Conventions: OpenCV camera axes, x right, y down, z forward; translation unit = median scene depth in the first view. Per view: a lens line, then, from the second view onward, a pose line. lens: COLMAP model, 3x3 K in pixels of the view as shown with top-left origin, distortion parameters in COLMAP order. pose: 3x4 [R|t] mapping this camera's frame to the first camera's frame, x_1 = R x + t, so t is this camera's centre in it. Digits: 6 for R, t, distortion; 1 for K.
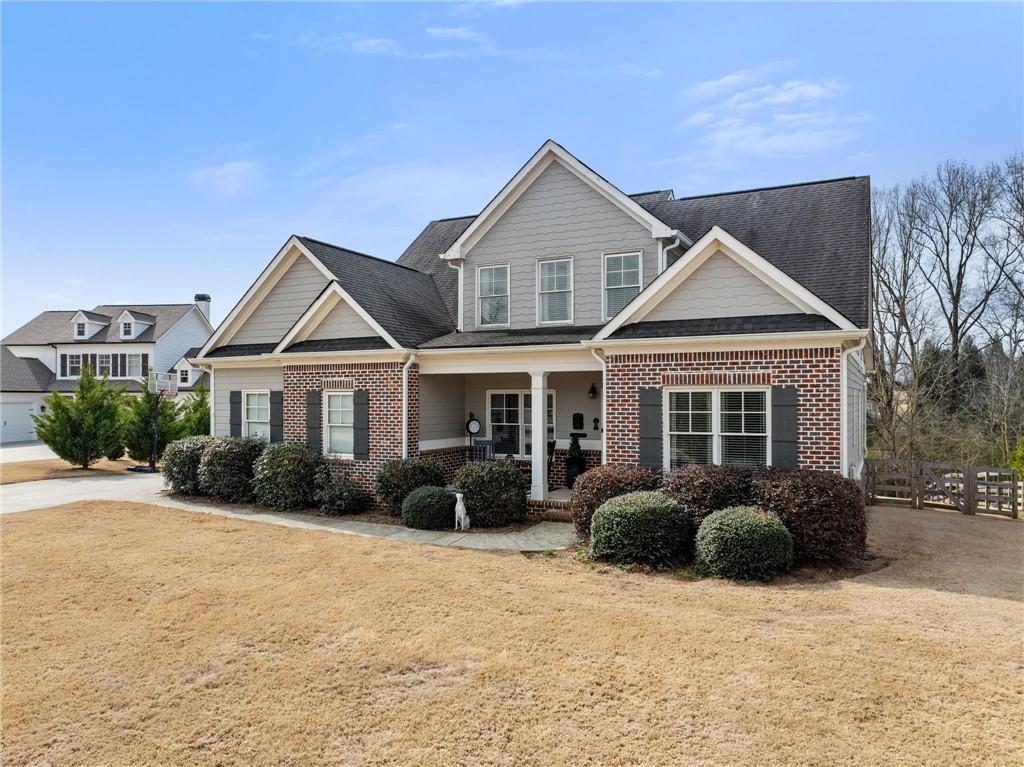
lens RADIAL K [[734.6, 0, 504.1], [0, 734.6, 399.3], [0, 0, 1]] dist [-0.042424, 0.016386]
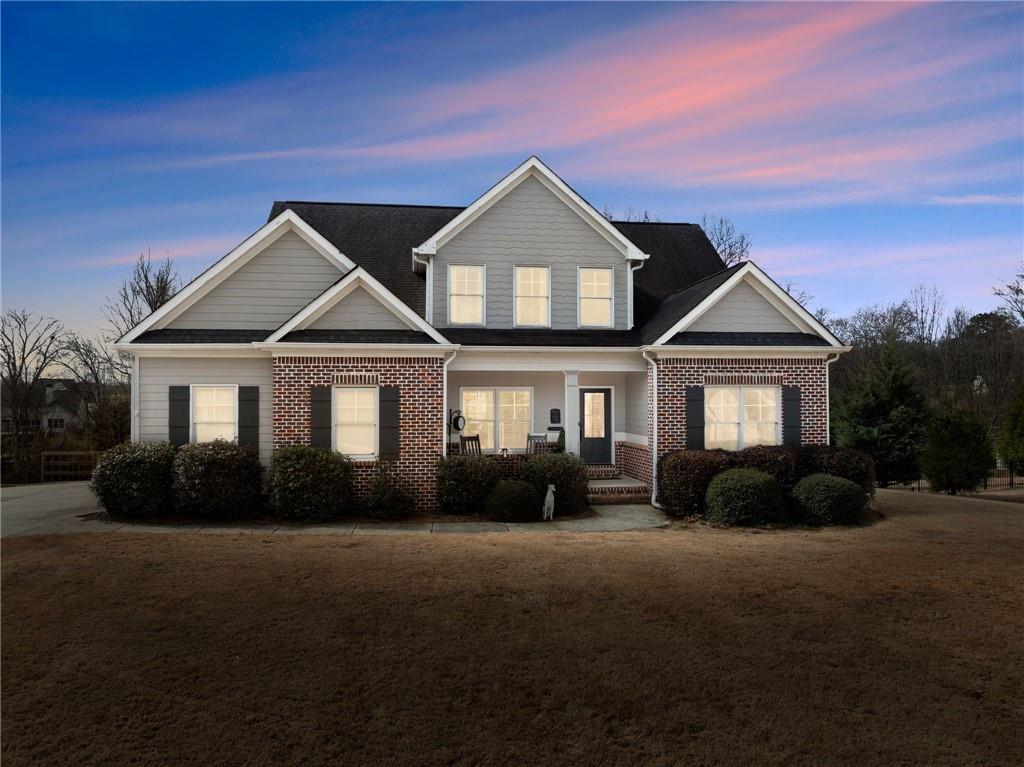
lens RADIAL K [[734.6, 0, 512.7], [0, 734.6, 394.0], [0, 0, 1]] dist [-0.042424, 0.016386]
pose [[0.817405, 0.002687, 0.576057, -0.603135], [0.001722, 0.999973, -0.007108, 0.004563], [-0.576061, 0.006802, 0.817379, 0.141685]]
